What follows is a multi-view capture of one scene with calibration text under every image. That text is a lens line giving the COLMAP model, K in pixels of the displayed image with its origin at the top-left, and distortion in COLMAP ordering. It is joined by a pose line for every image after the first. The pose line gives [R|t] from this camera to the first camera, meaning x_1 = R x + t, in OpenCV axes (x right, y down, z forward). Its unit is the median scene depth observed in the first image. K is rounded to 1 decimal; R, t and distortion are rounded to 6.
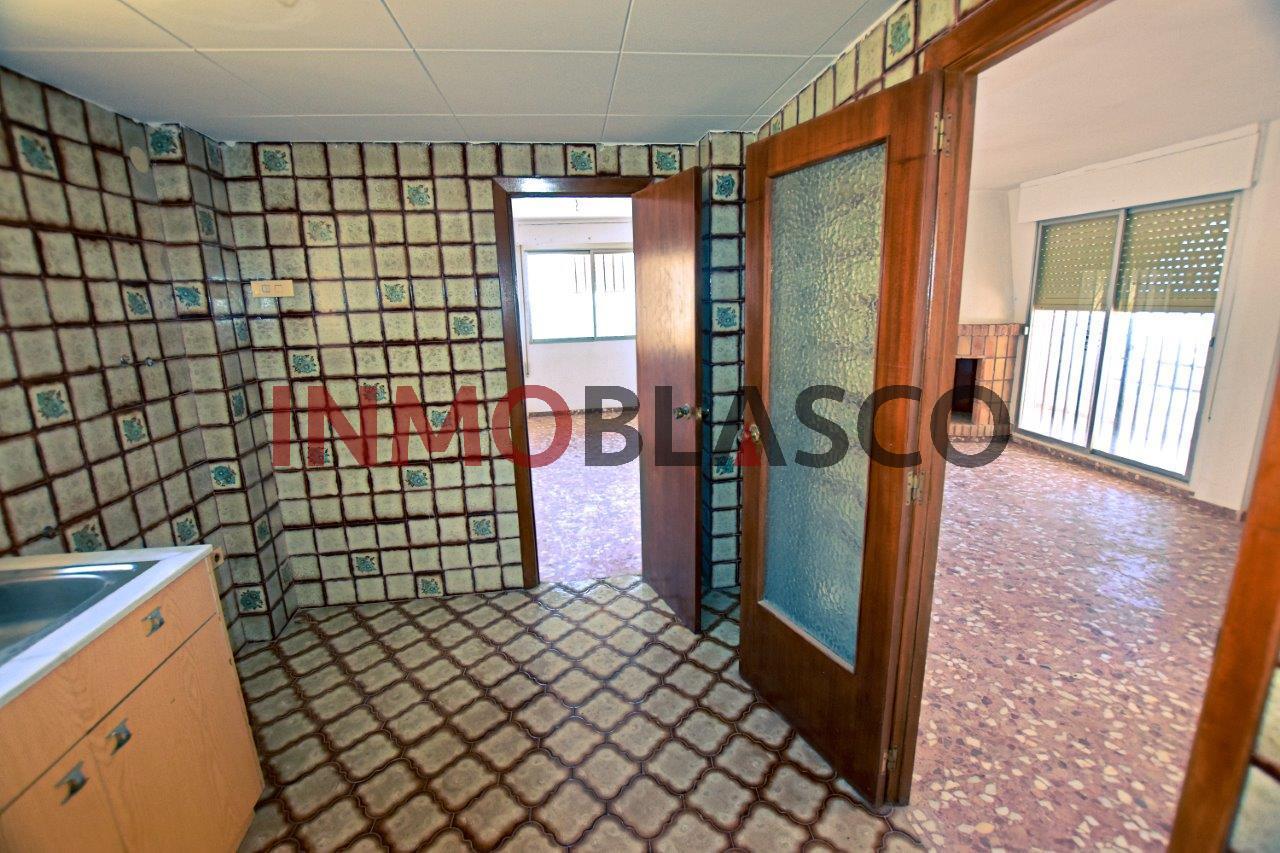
lens RADIAL K [[582.1, 0, 640.9], [0, 582.1, 424.4], [0, 0, 1]] dist [-0.003240, 0.000040]
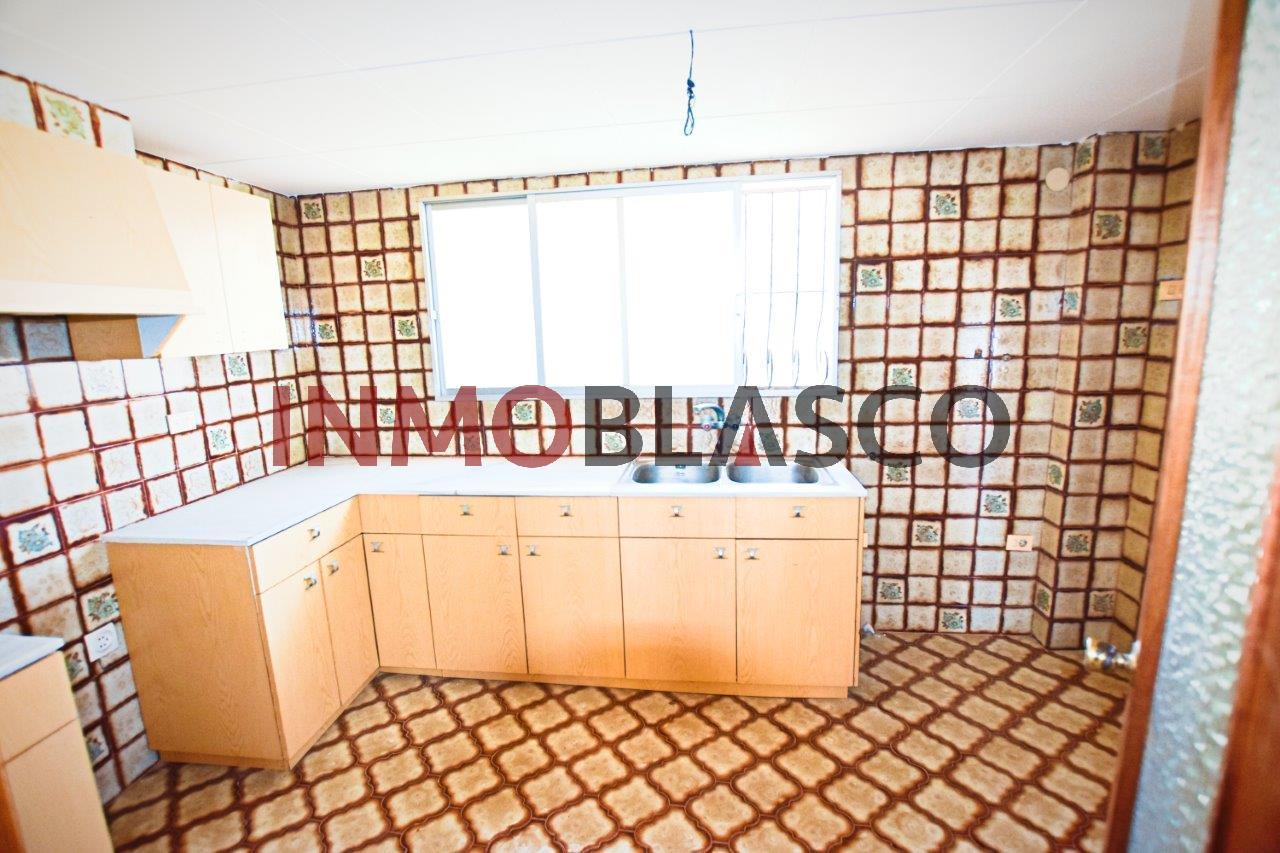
lens RADIAL K [[582.1, 0, 636.1], [0, 582.1, 429.5], [0, 0, 1]] dist [-0.003240, 0.000040]
pose [[-0.261749, 0.208142, -0.942425, 0.550644], [-0.176524, 0.949672, 0.258771, -0.157059], [0.948855, 0.234094, -0.211833, 0.630901]]
